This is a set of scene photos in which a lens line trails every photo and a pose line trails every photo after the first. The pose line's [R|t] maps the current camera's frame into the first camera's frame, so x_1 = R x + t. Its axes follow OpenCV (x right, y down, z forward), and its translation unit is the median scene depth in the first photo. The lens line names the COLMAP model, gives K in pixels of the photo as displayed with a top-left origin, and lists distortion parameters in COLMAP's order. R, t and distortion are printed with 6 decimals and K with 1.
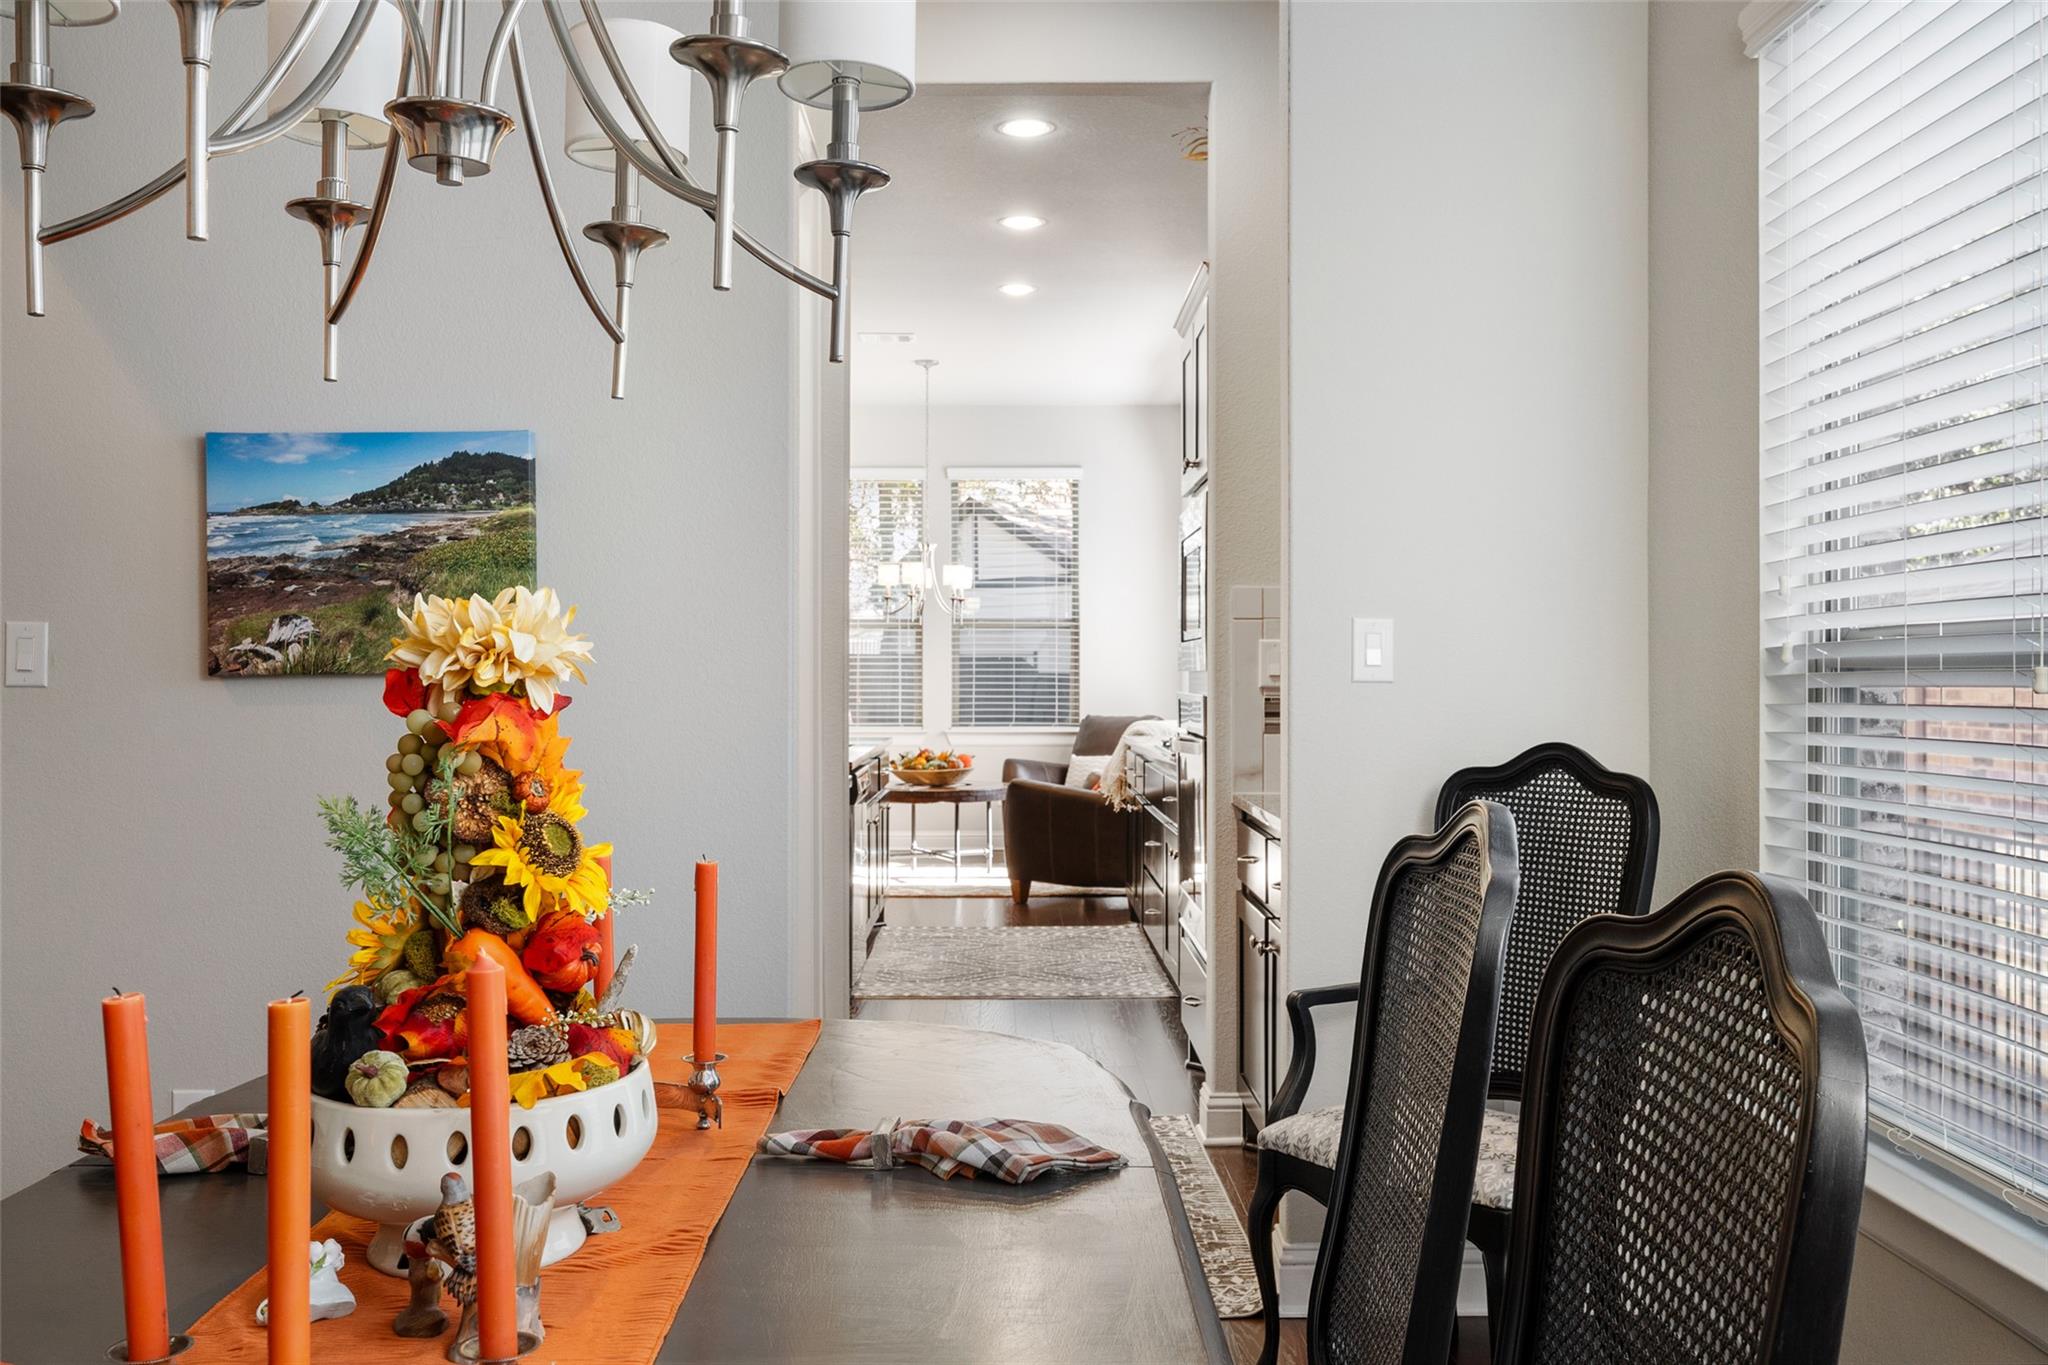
lens RADIAL K [[1821.6, 0, 1022.3], [0, 1821.6, 681.9], [0, 0, 1]] dist [0.000387, 0.000394]
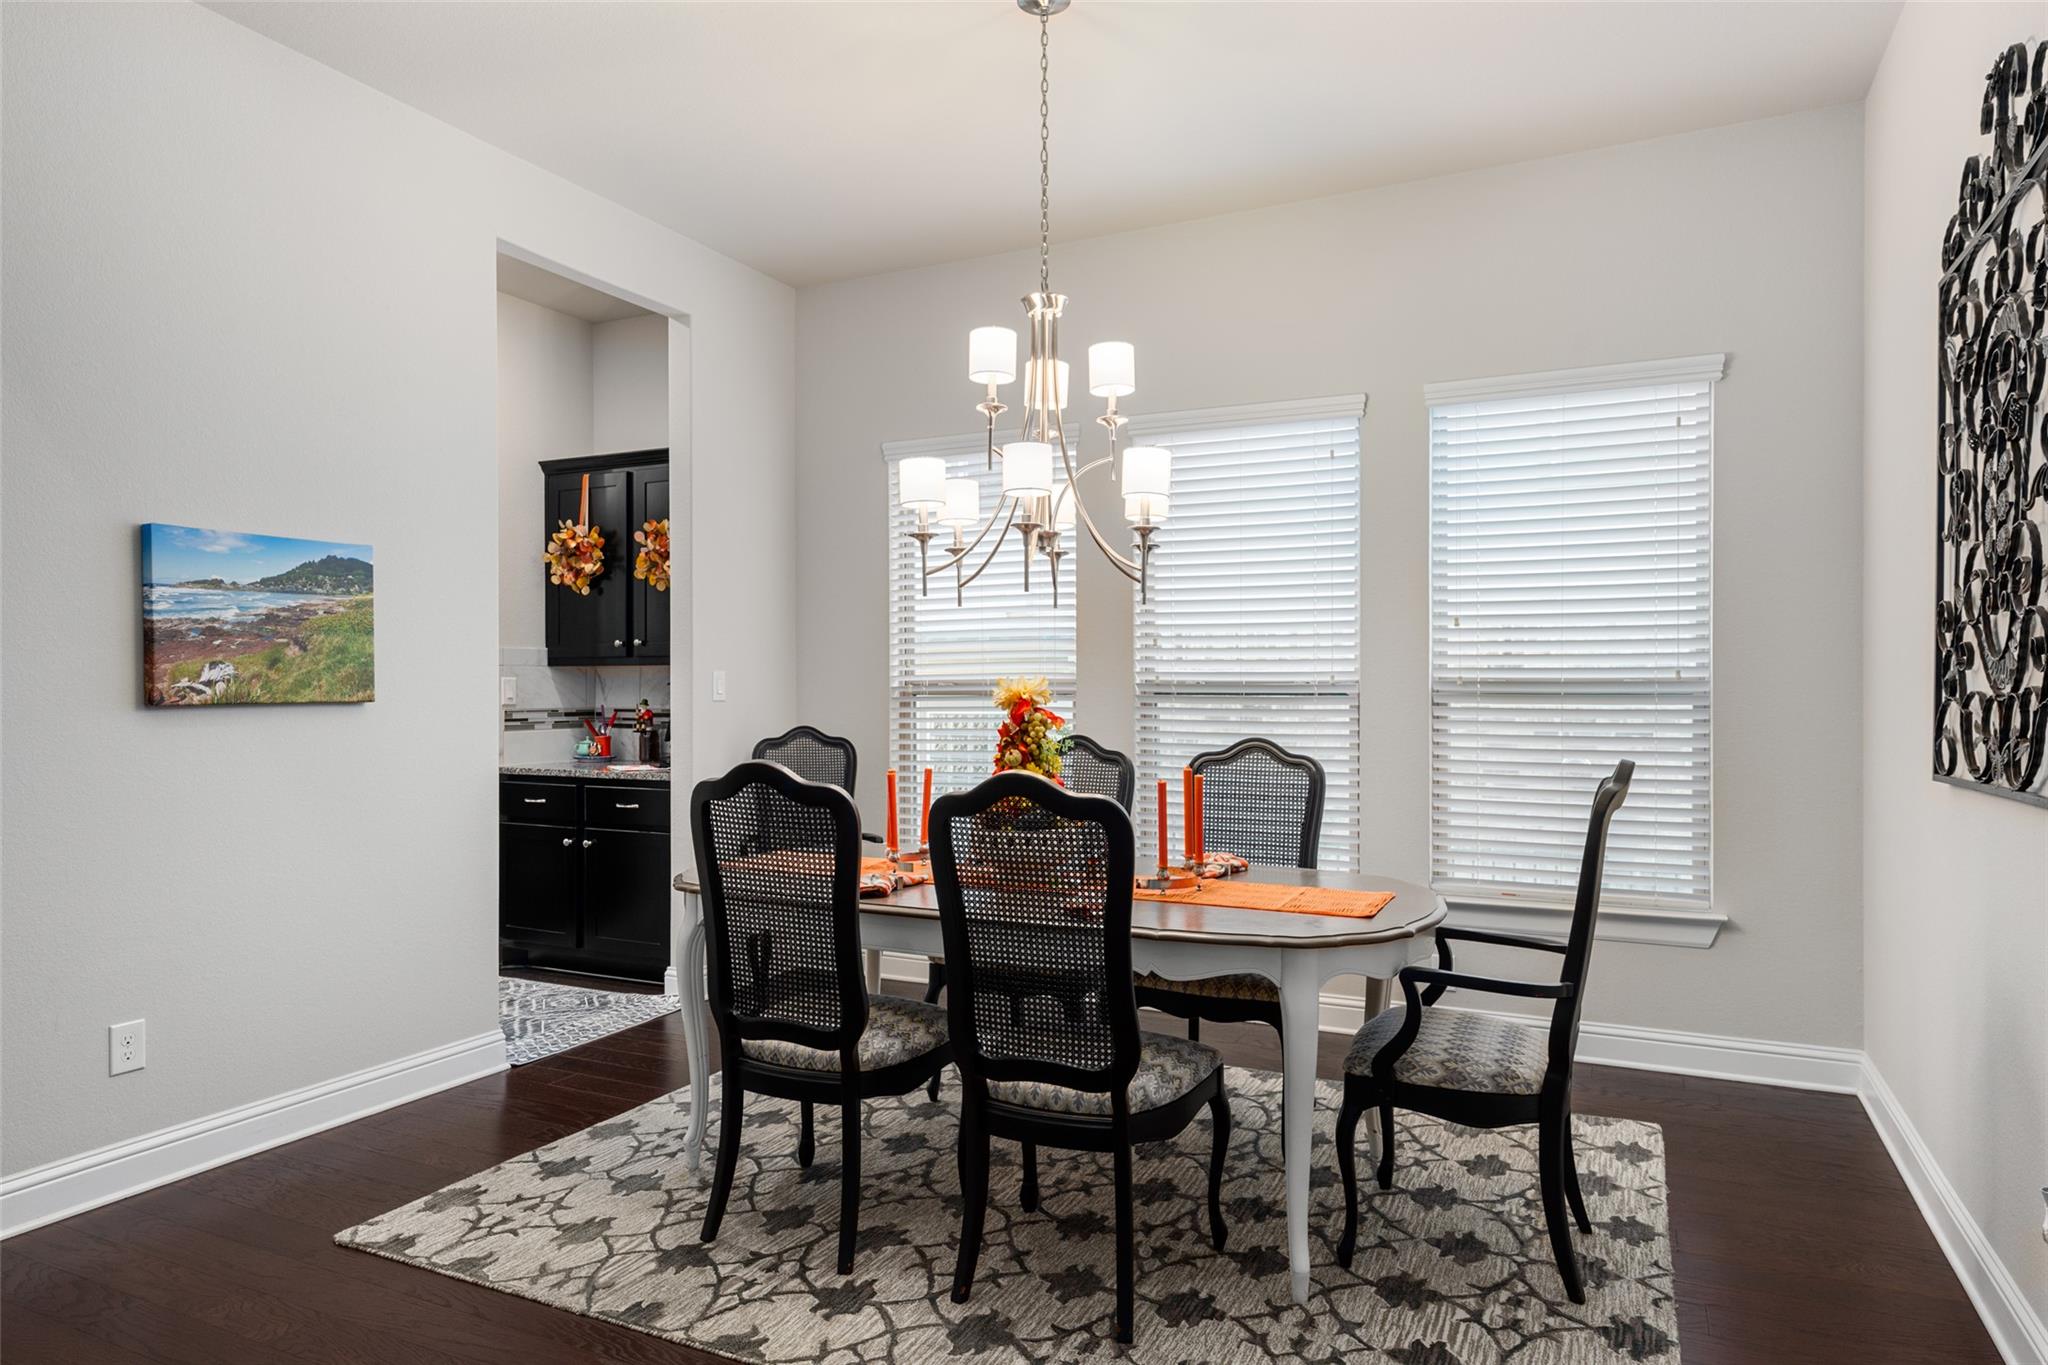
lens RADIAL K [[1233.5, 0, 1025.1], [0, 1233.5, 686.0], [0, 0, 1]] dist [-0.000675, -0.000108]
pose [[0.443119, -0.000300, 0.896463, -0.971727], [0.000509, 1.000000, 0.000083, -0.017844], [-0.896463, 0.000419, 0.443119, 0.030670]]
